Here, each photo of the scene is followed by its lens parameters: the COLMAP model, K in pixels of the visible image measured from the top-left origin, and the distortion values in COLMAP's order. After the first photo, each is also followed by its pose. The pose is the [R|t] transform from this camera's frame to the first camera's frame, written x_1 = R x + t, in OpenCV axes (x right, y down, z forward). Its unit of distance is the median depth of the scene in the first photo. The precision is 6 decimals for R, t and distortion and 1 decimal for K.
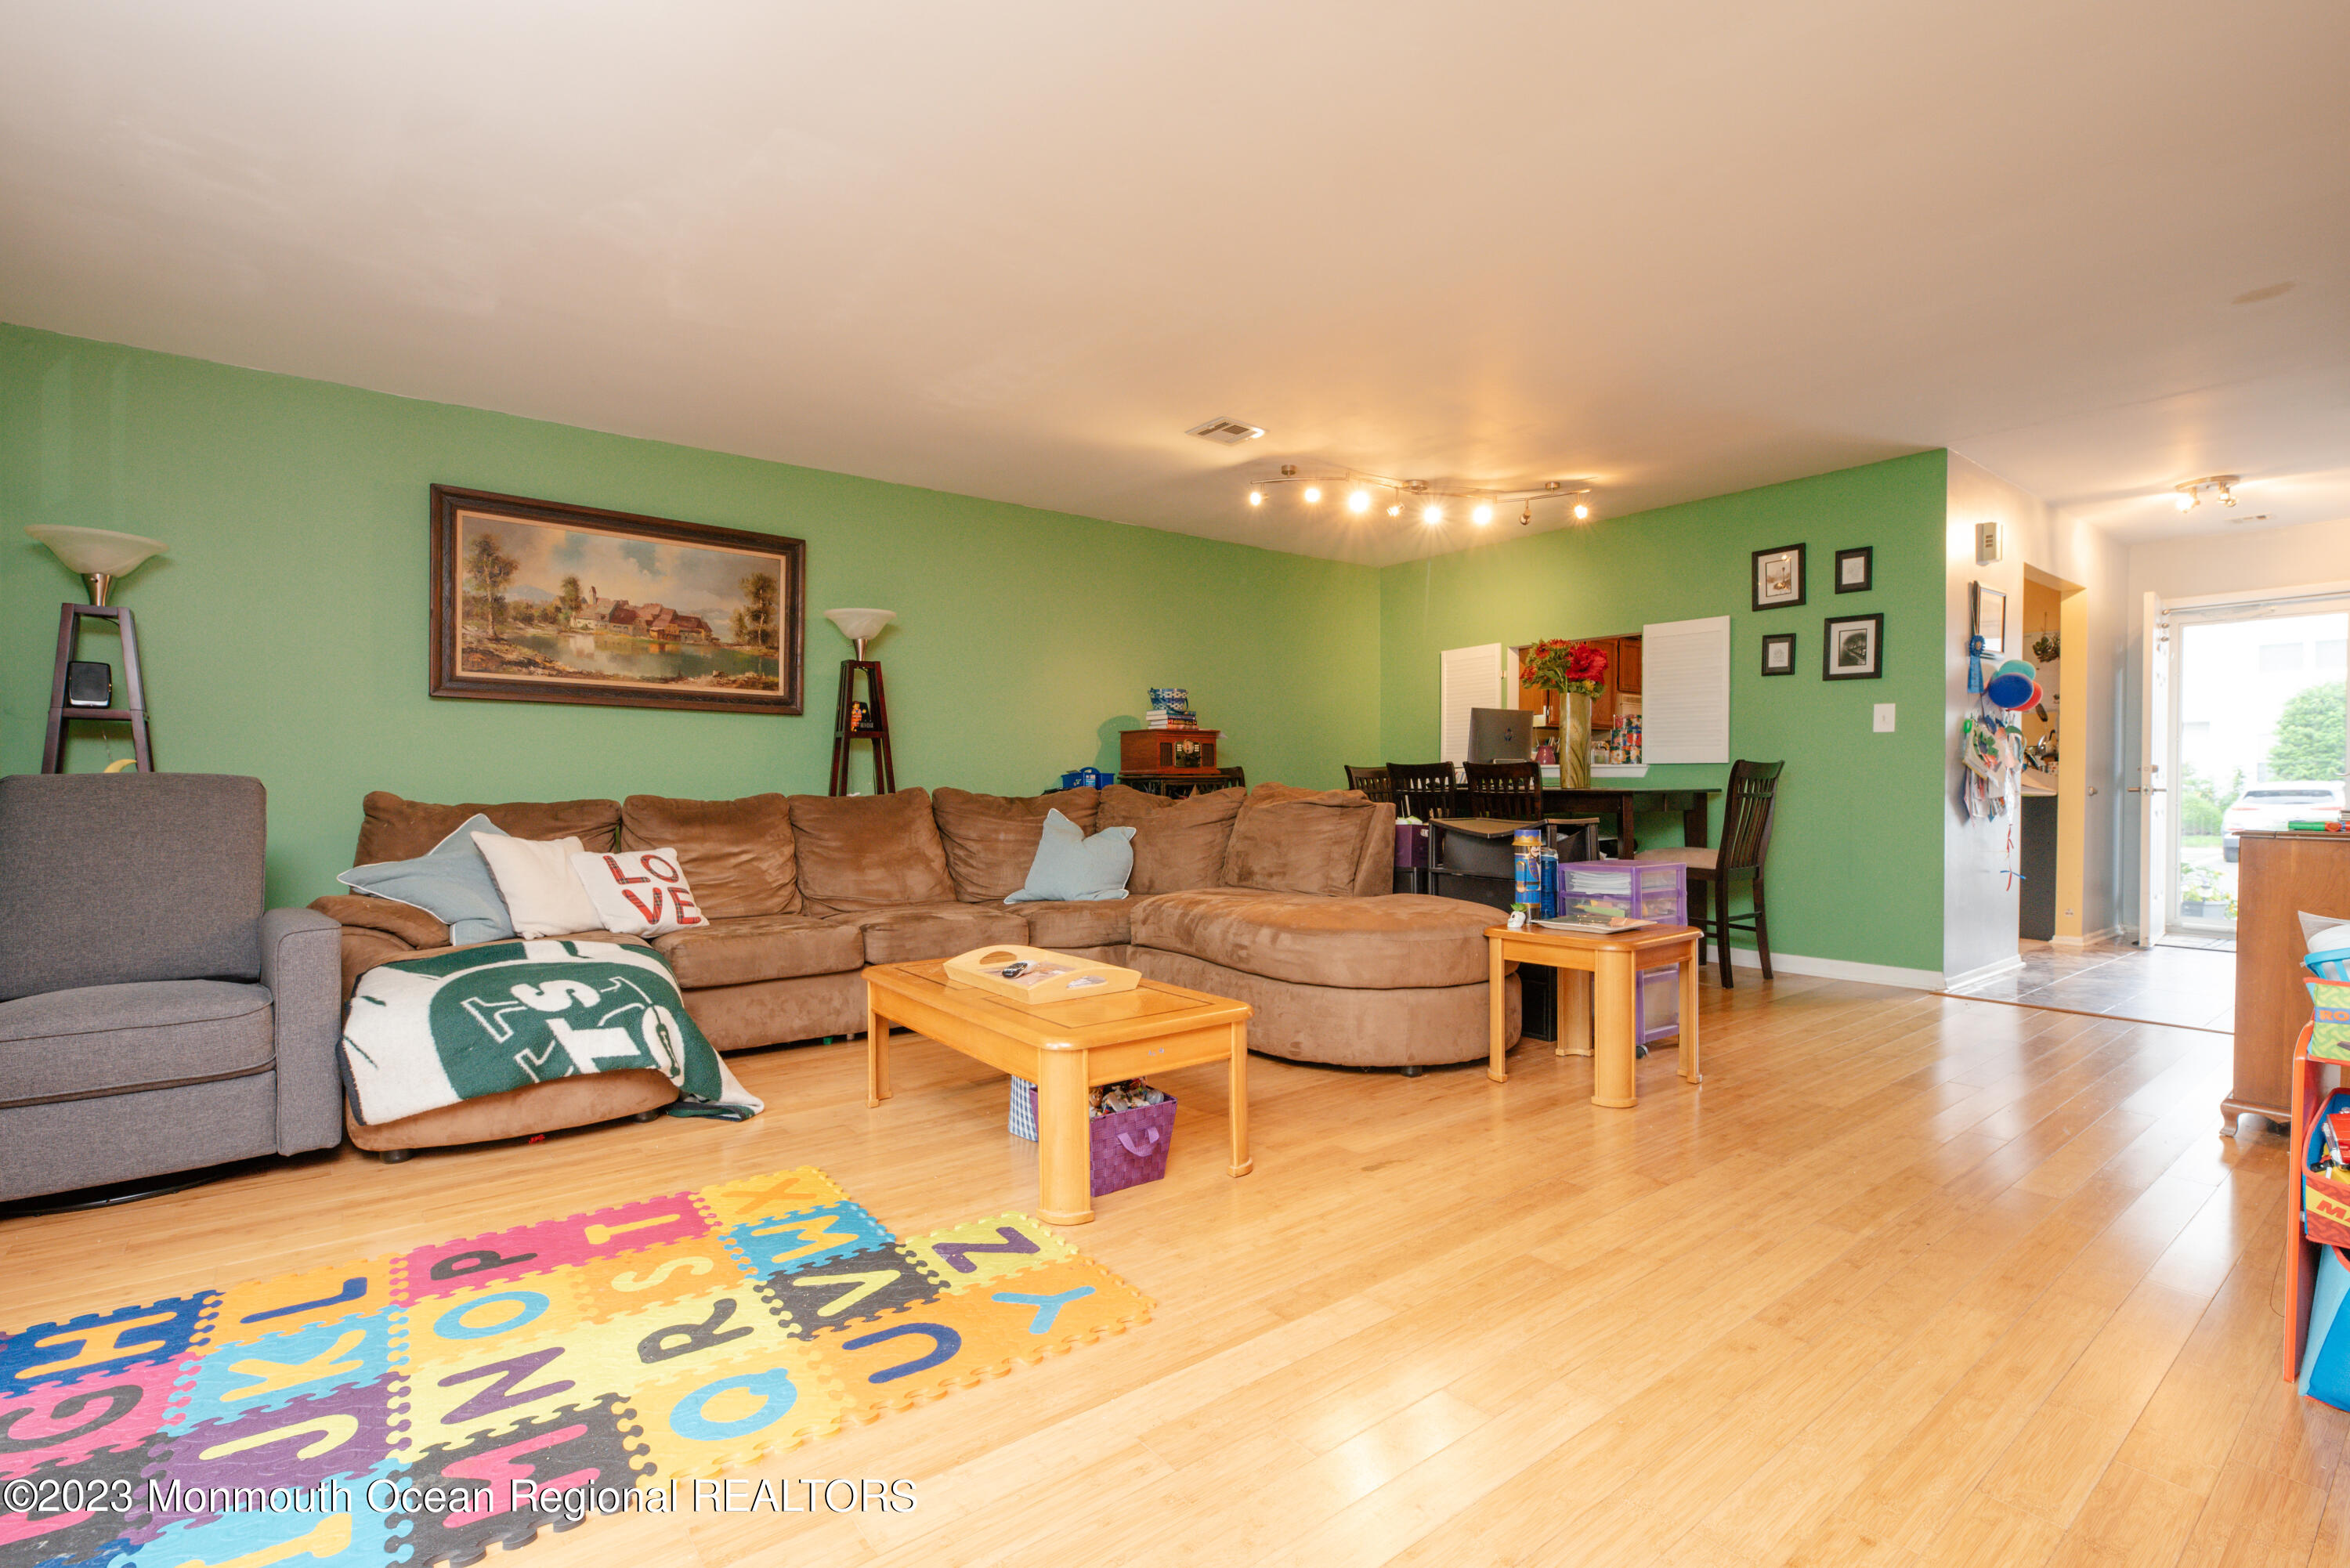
lens RADIAL K [[1075.1, 0, 1175.0], [0, 1075.1, 784.0], [0, 0, 1]] dist [-0.001735, -0.000405]
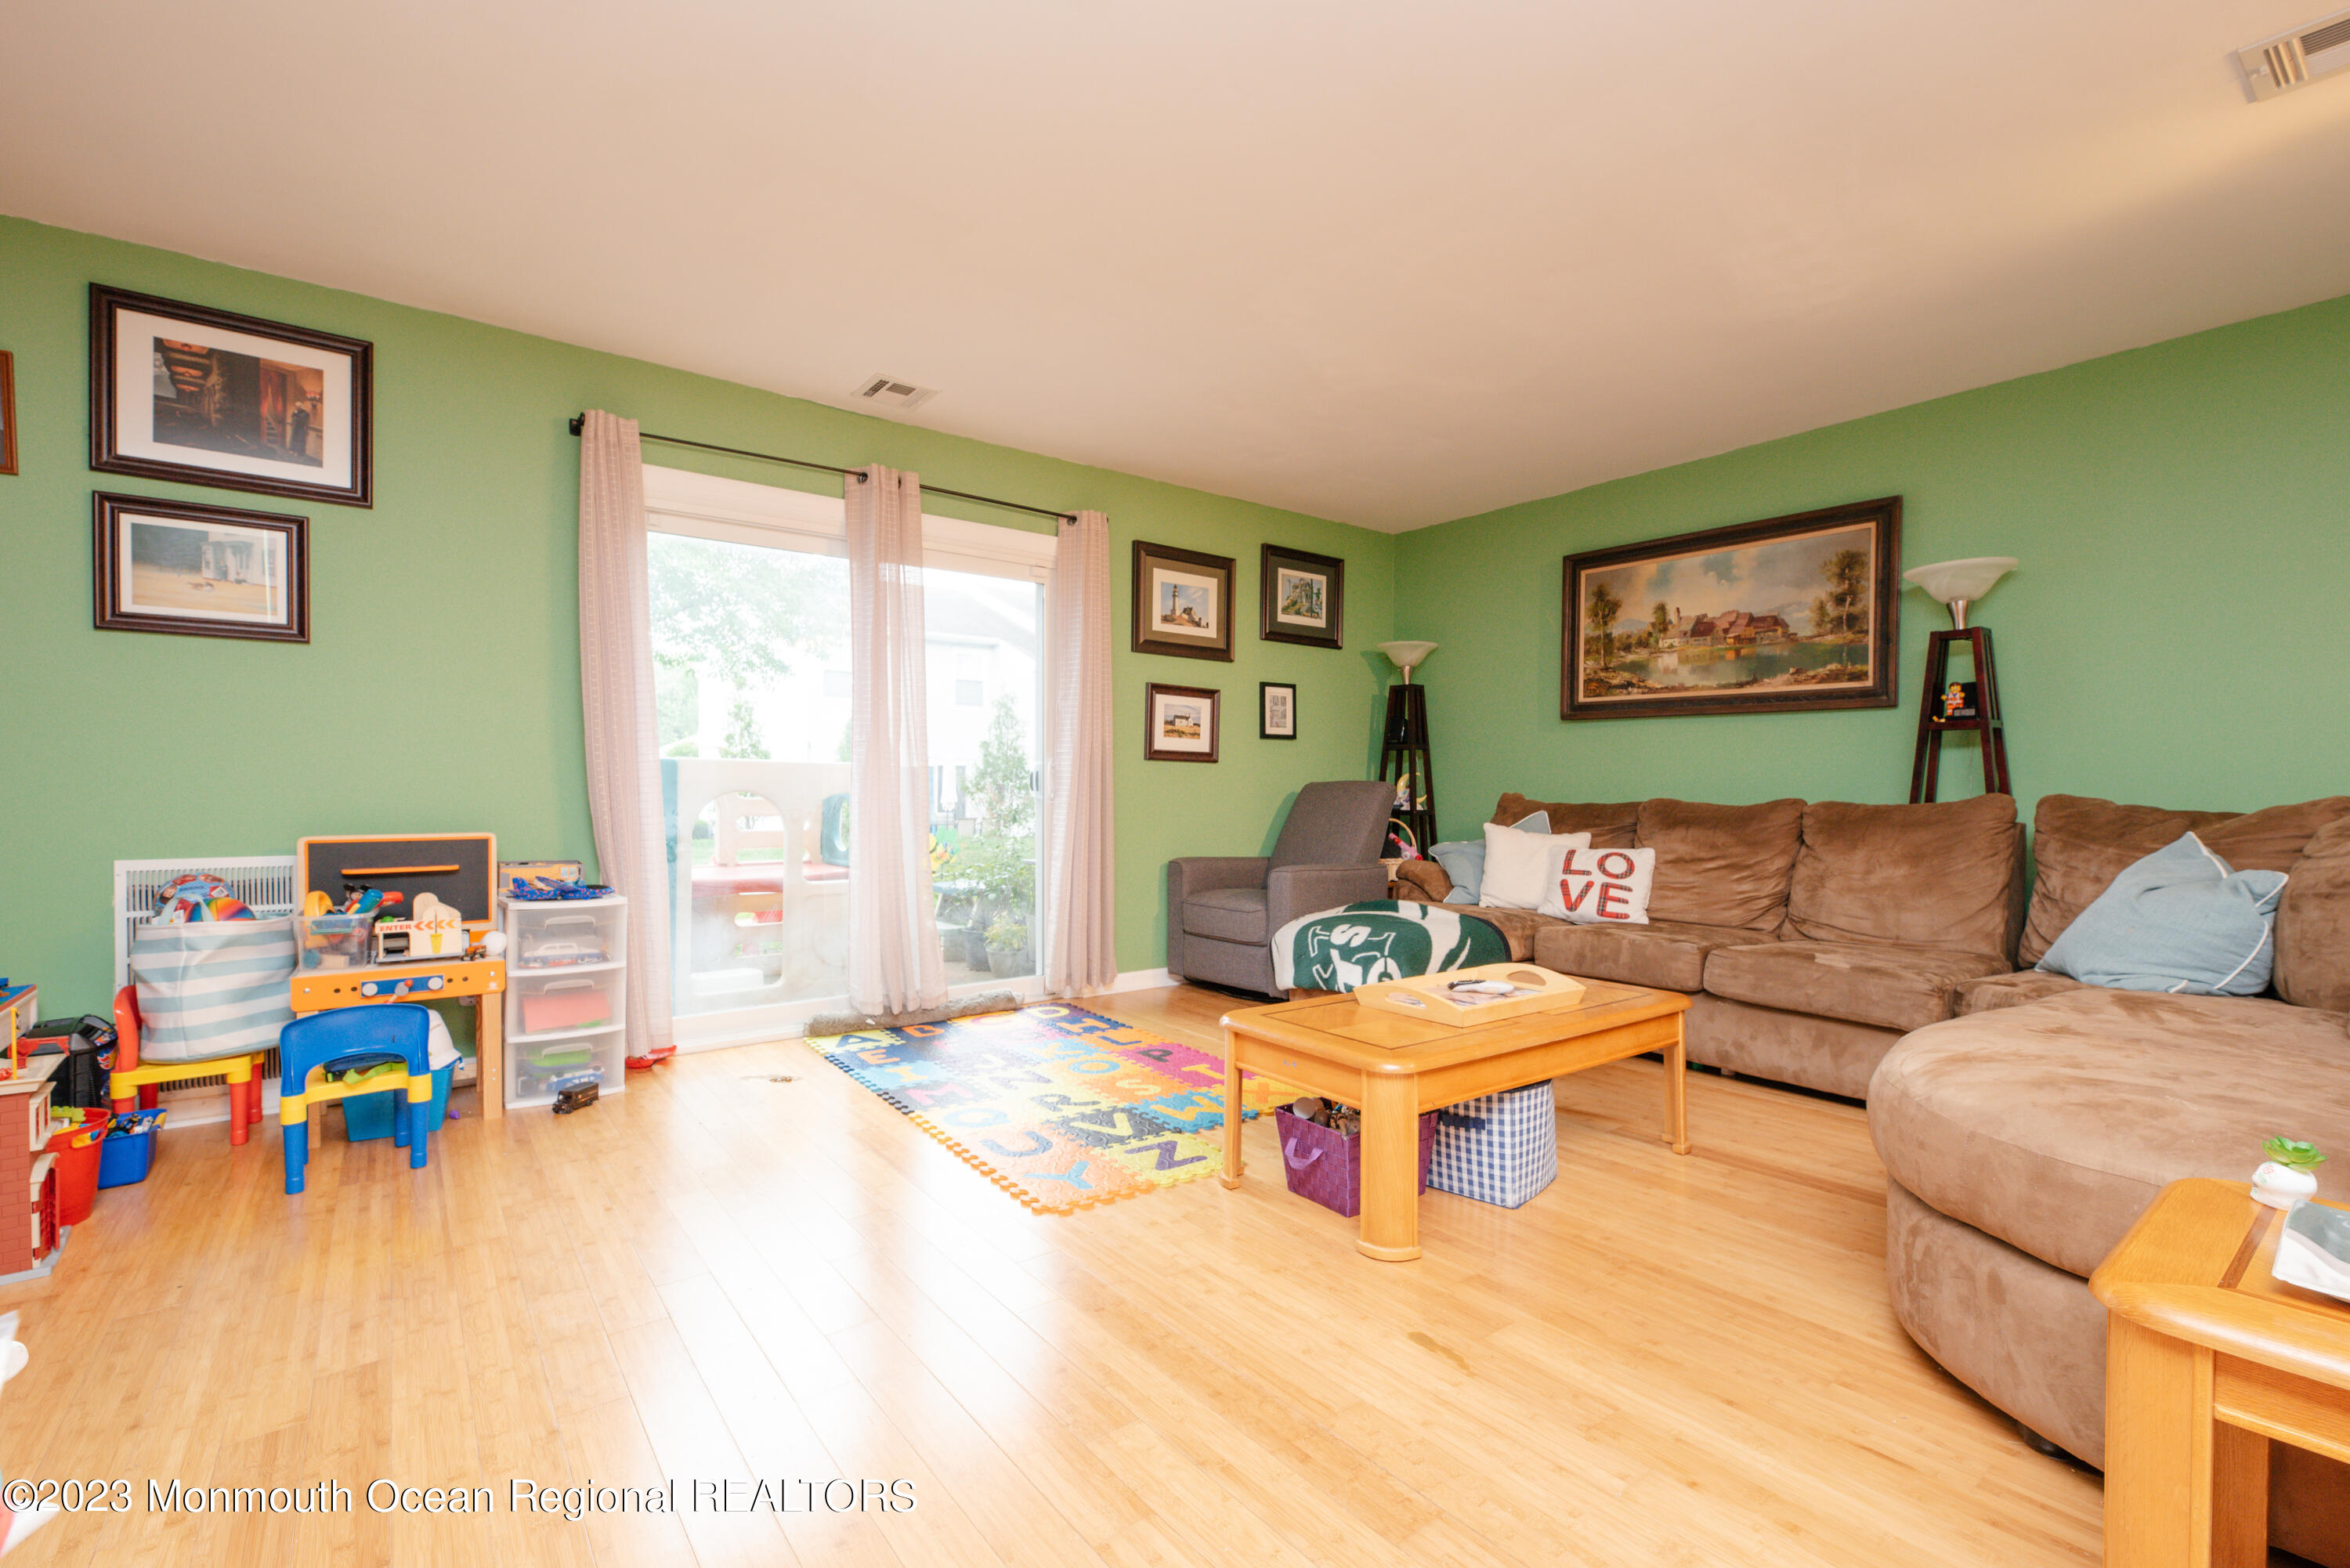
lens RADIAL K [[1022.2, 0, 1175.0], [0, 1022.2, 784.0], [0, 0, 1]] dist [-0.001422, -0.000820]
pose [[-0.012246, -0.002256, -0.999922, 0.520481], [-0.003413, 0.999992, -0.002215, -0.000150], [0.999919, 0.003385, -0.012254, 0.519702]]
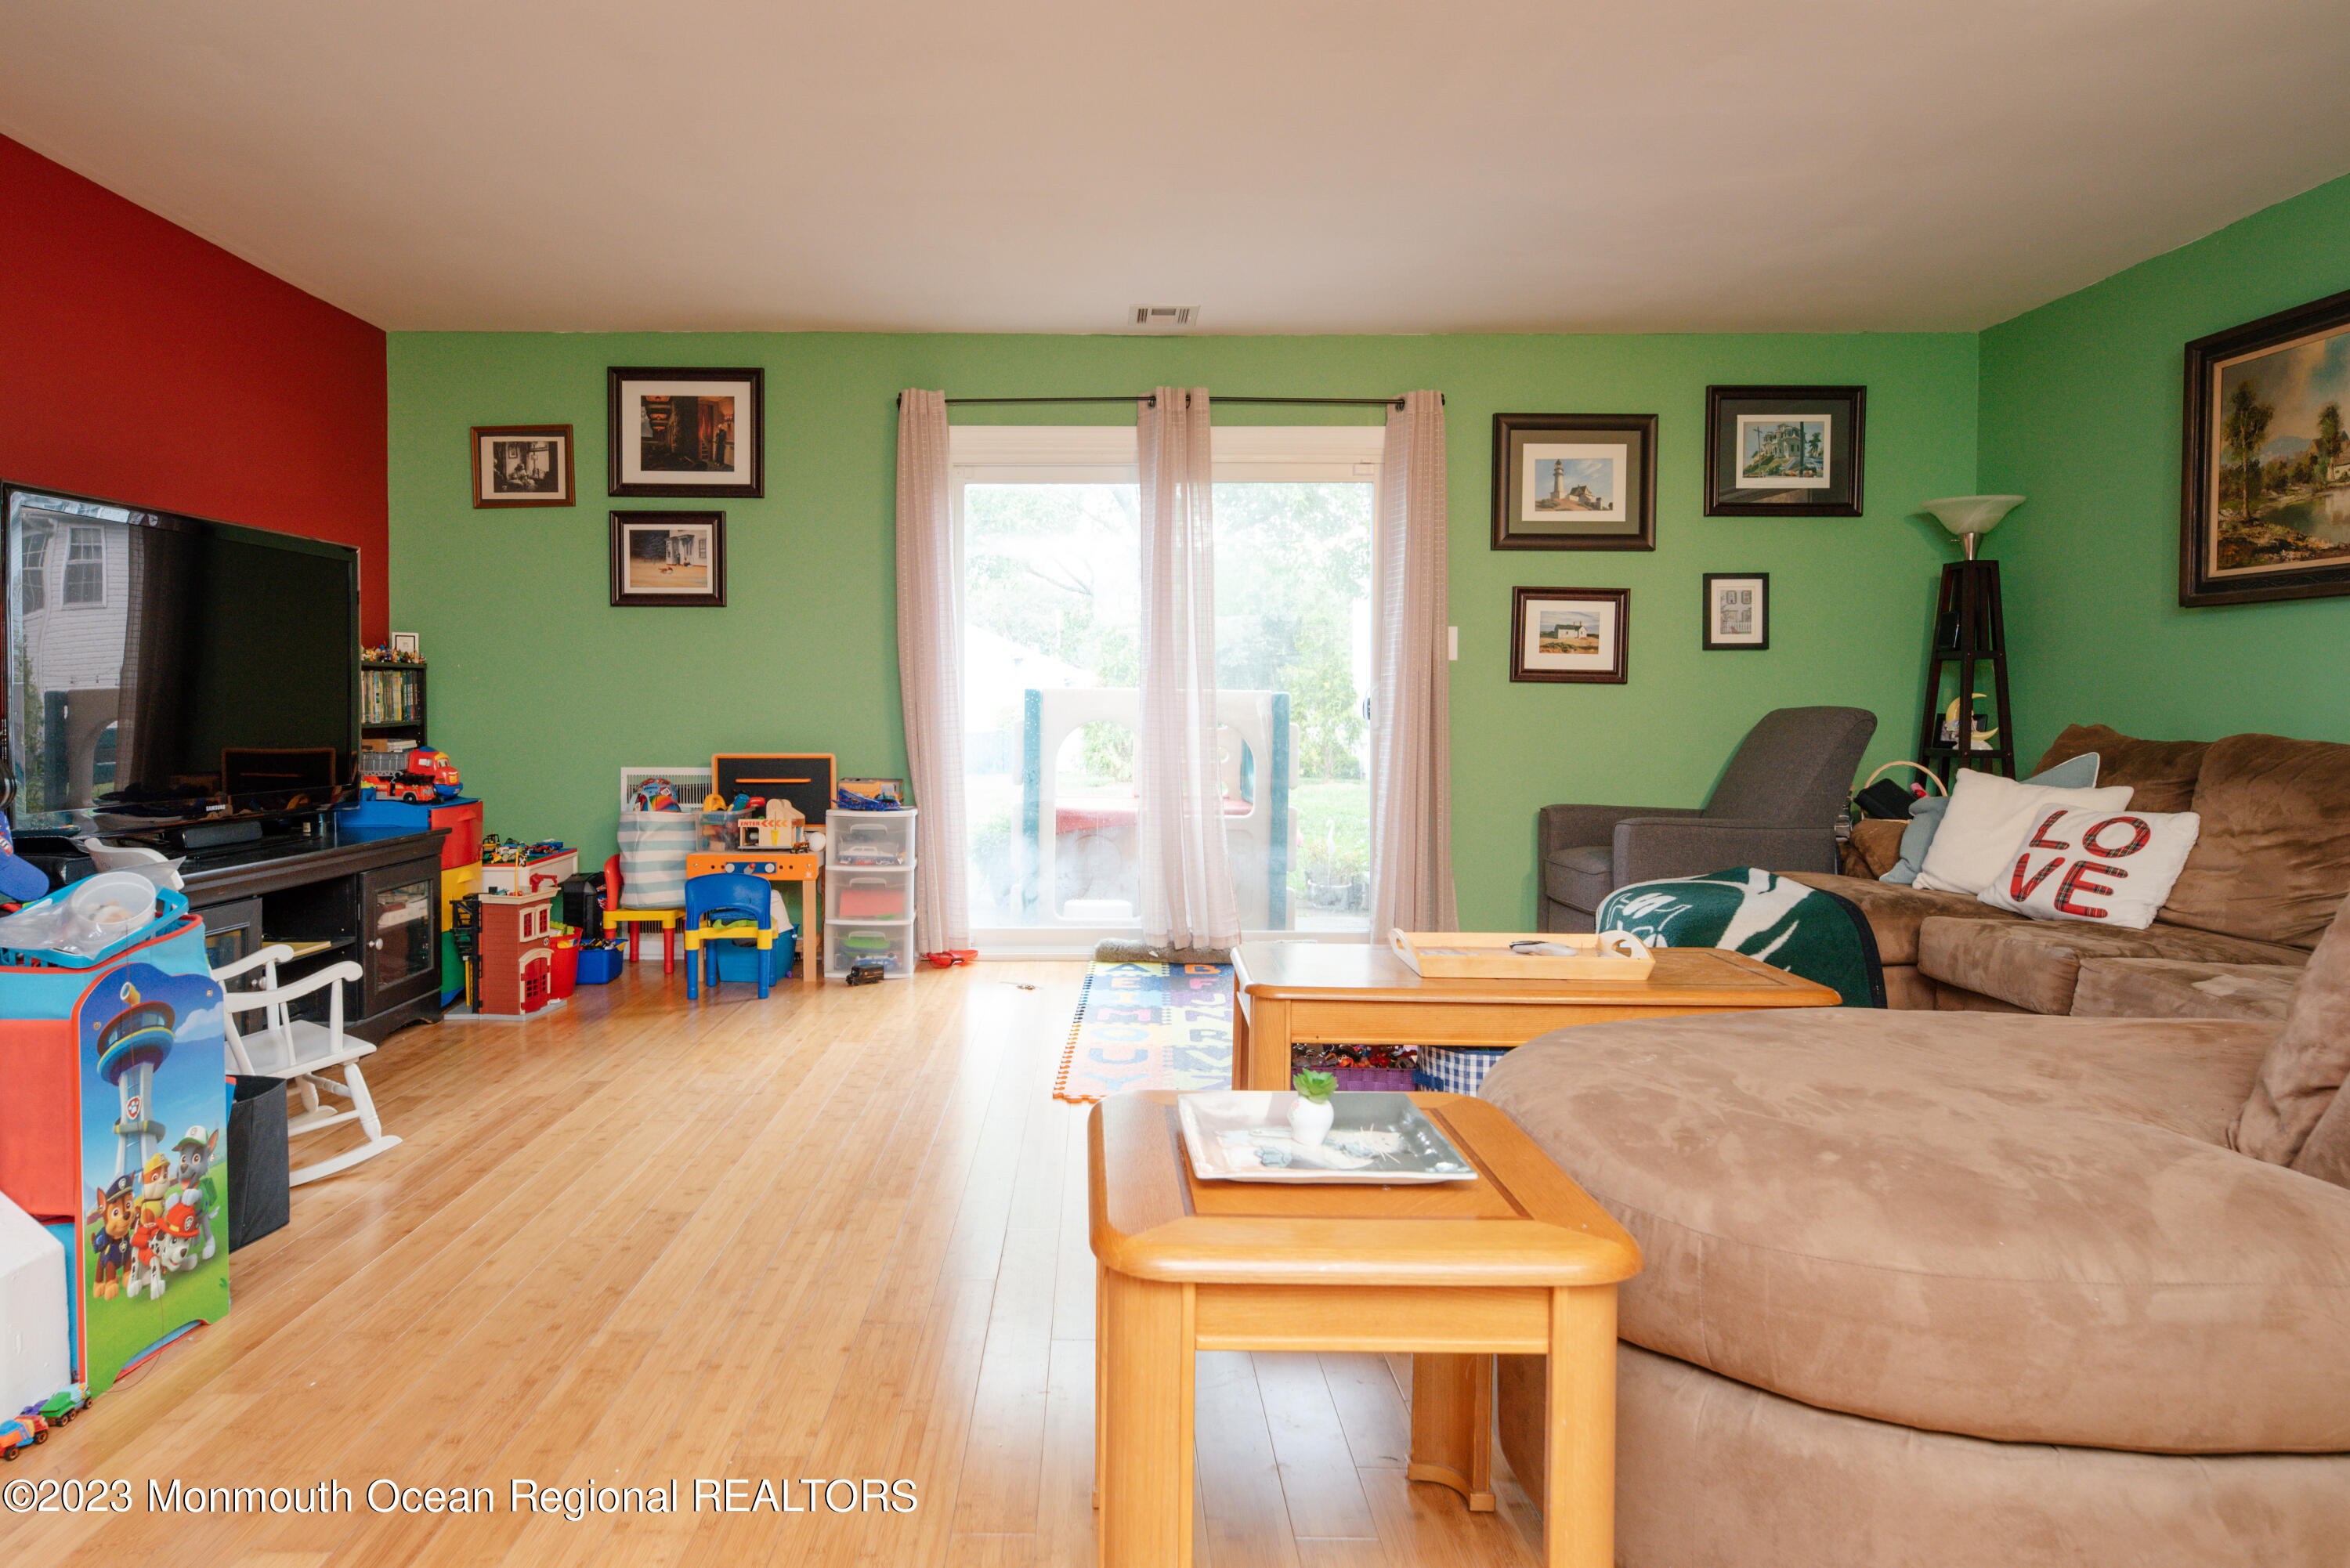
lens RADIAL K [[1407.0, 0, 1078.3], [0, 1407.0, 711.8], [0, 0, 1]] dist [0.001797, -0.000965]
pose [[-0.627650, -0.000942, -0.778495, 0.617474], [-0.001772, 0.999998, 0.000218, -0.002151], [0.778493, 0.001516, -0.627651, 0.966127]]
